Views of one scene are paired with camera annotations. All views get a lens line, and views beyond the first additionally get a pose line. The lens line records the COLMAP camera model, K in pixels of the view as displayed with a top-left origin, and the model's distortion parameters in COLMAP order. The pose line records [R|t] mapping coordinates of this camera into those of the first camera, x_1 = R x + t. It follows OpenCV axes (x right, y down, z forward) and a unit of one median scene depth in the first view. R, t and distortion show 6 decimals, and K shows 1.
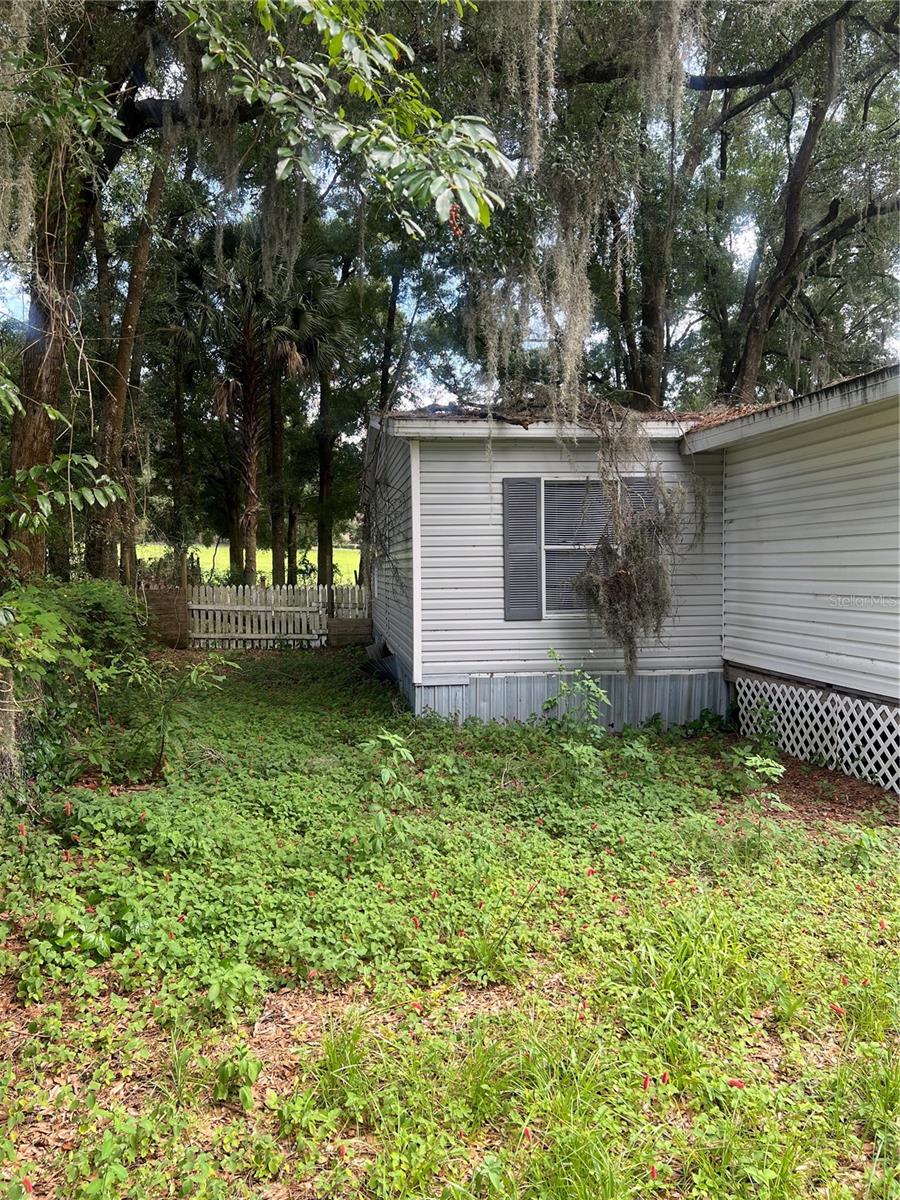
lens RADIAL K [[900.5, 0, 447.5], [0, 900.5, 601.0], [0, 0, 1]] dist [0.047542, -0.063930]
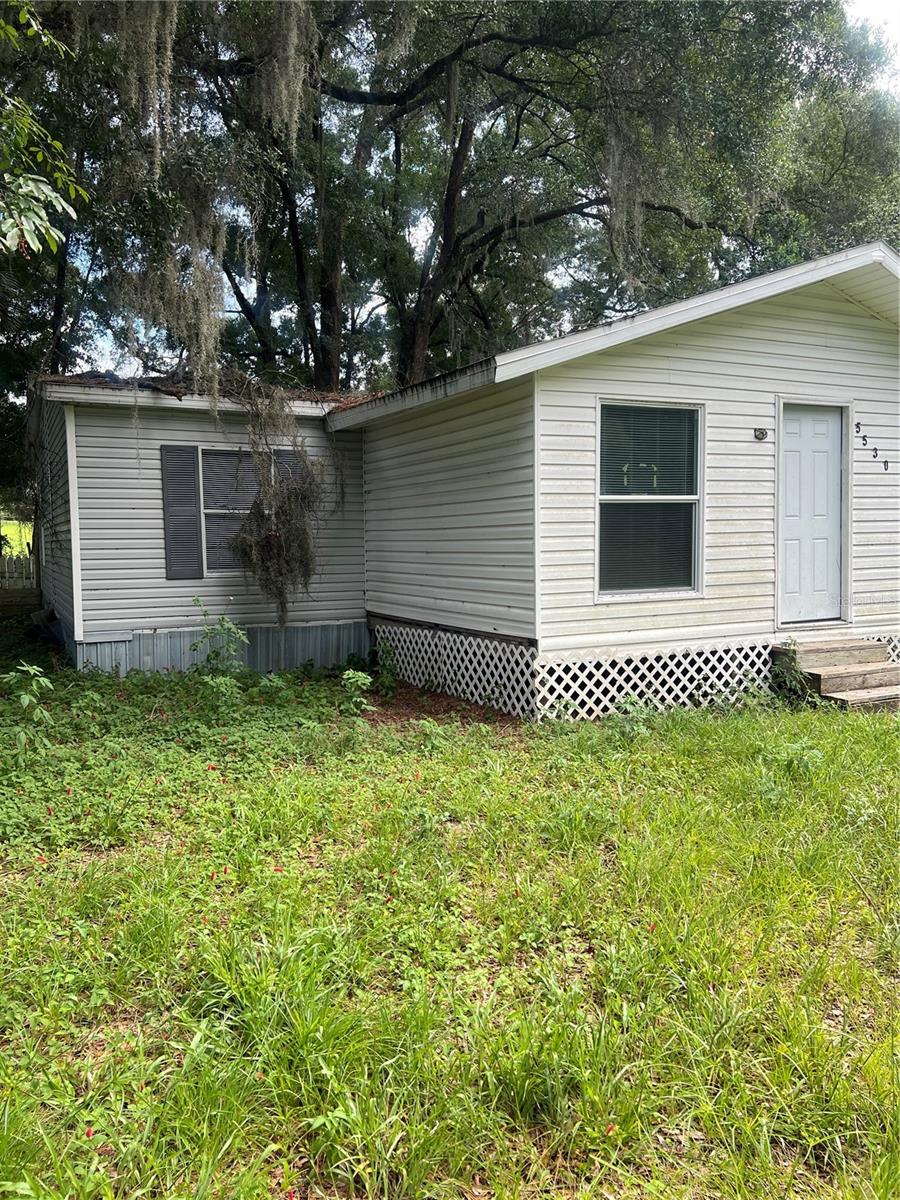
lens RADIAL K [[900.5, 0, 461.4], [0, 900.5, 610.9], [0, 0, 1]] dist [0.047542, -0.063930]
pose [[0.944006, -0.023548, 0.329086, 0.041123], [0.011499, 0.999192, 0.038515, 0.022584], [-0.329727, -0.032574, 0.943514, -0.138907]]
